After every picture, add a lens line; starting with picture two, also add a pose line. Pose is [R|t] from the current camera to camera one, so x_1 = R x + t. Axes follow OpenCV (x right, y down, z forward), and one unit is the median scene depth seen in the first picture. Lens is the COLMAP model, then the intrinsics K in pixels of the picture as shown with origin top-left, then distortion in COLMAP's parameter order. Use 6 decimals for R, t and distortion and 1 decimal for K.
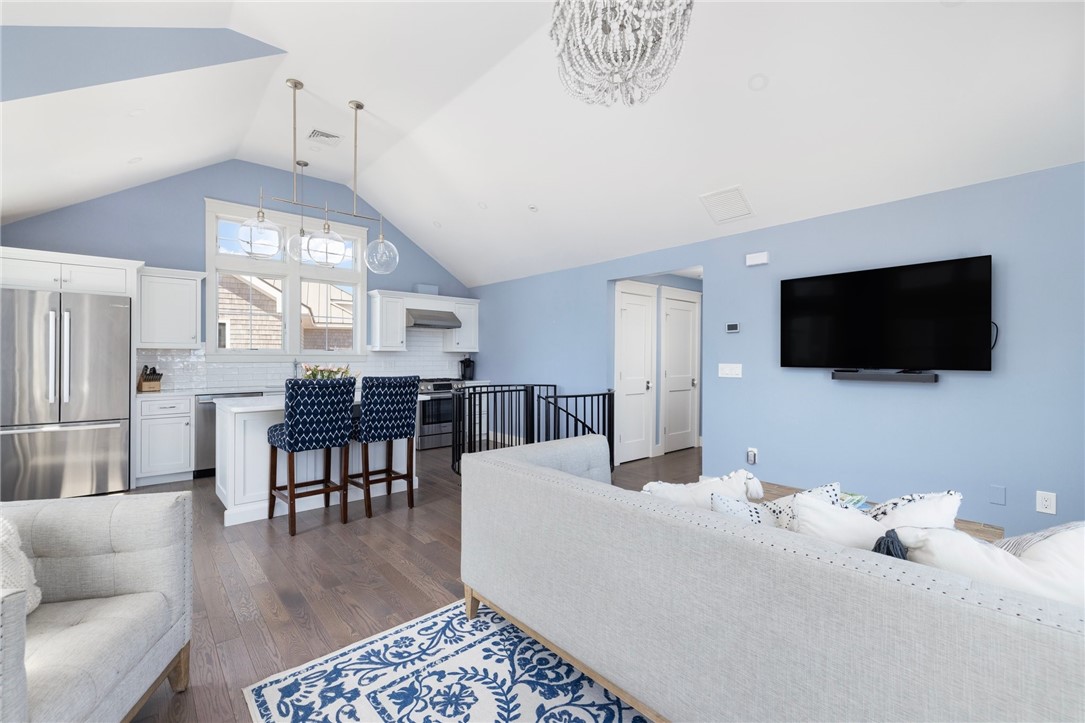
lens RADIAL K [[463.4, 0, 534.6], [0, 463.4, 357.7], [0, 0, 1]] dist [0.001581, -0.000332]
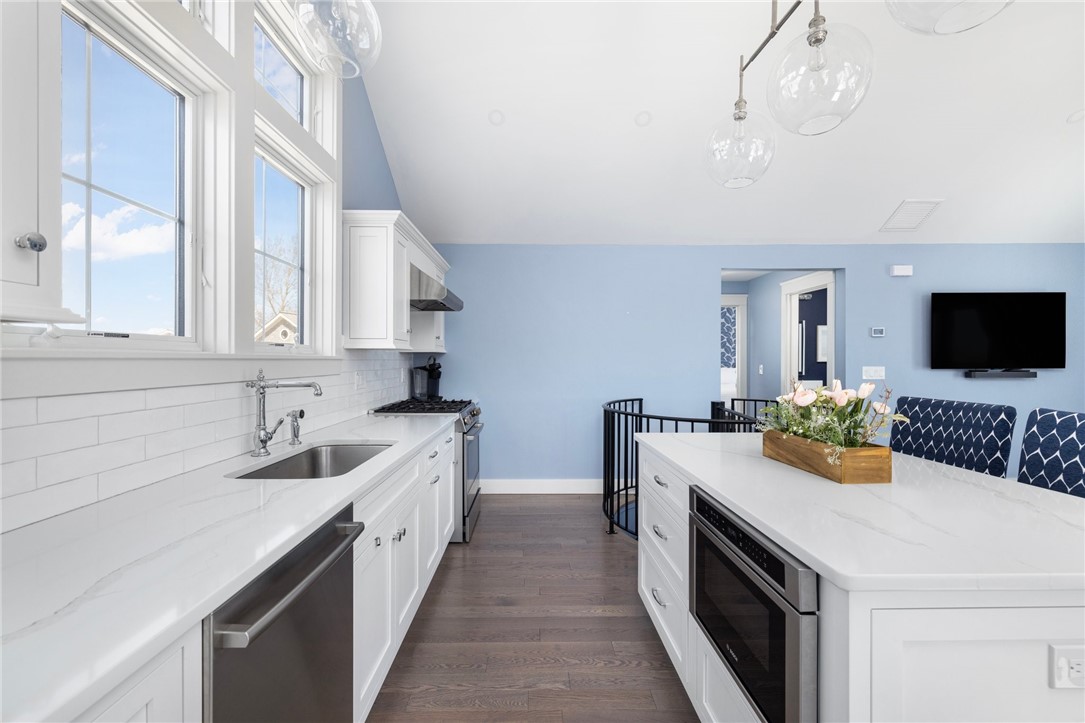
lens RADIAL K [[453.0, 0, 530.6], [0, 453.0, 360.2], [0, 0, 1]] dist [-0.004283, 0.000683]
pose [[0.656327, -0.003324, 0.754469, -0.967223], [0.004358, 0.999990, 0.000615, -0.005946], [-0.754464, 0.002885, 0.656335, 1.028961]]
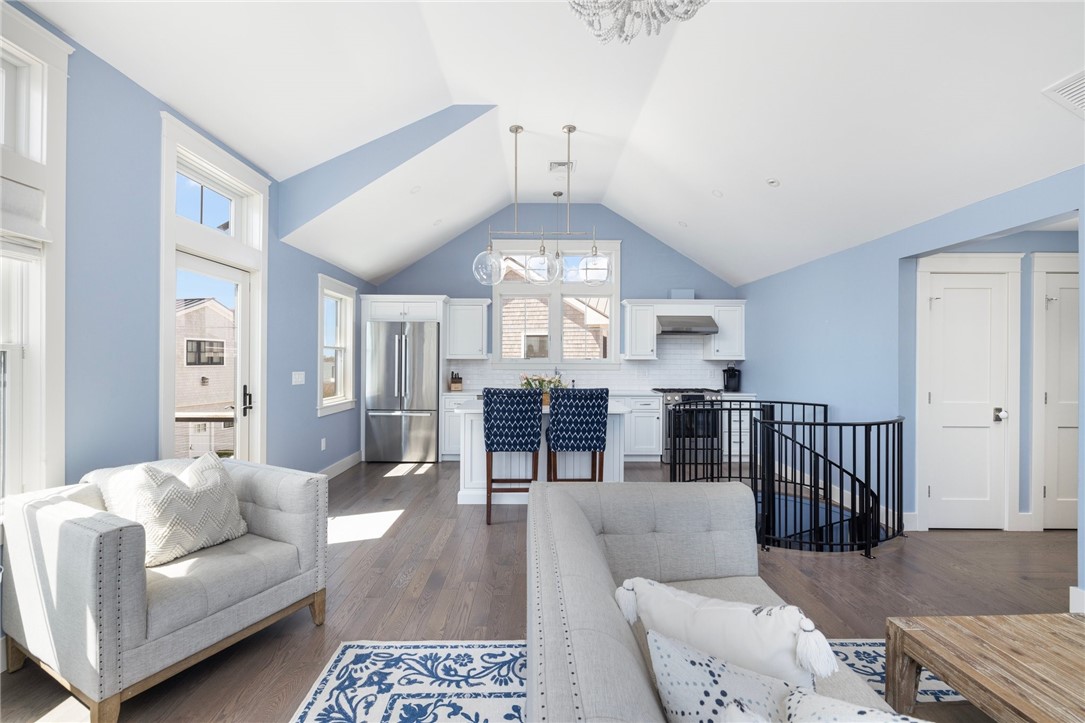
lens RADIAL K [[453.0, 0, 537.2], [0, 453.0, 360.0], [0, 0, 1]] dist [-0.004283, 0.000683]
pose [[0.761392, -0.000072, -0.648292, 0.259180], [-0.002586, 0.999992, -0.003148, -0.017573], [0.648287, 0.004073, 0.761386, 0.194494]]
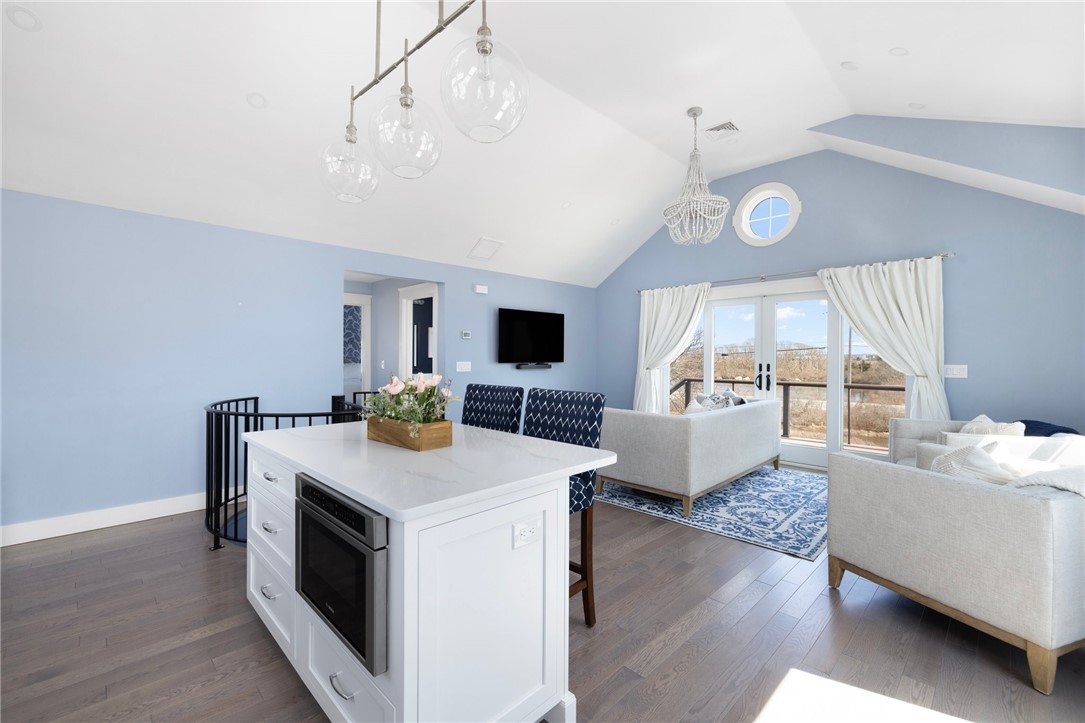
lens RADIAL K [[453.0, 0, 534.8], [0, 453.0, 358.9], [0, 0, 1]] dist [-0.004283, 0.000683]
pose [[-0.059114, -0.008869, 0.998212, -1.020265], [-0.002485, 0.999959, 0.008738, -0.007971], [-0.998248, -0.001964, -0.059133, 0.979882]]
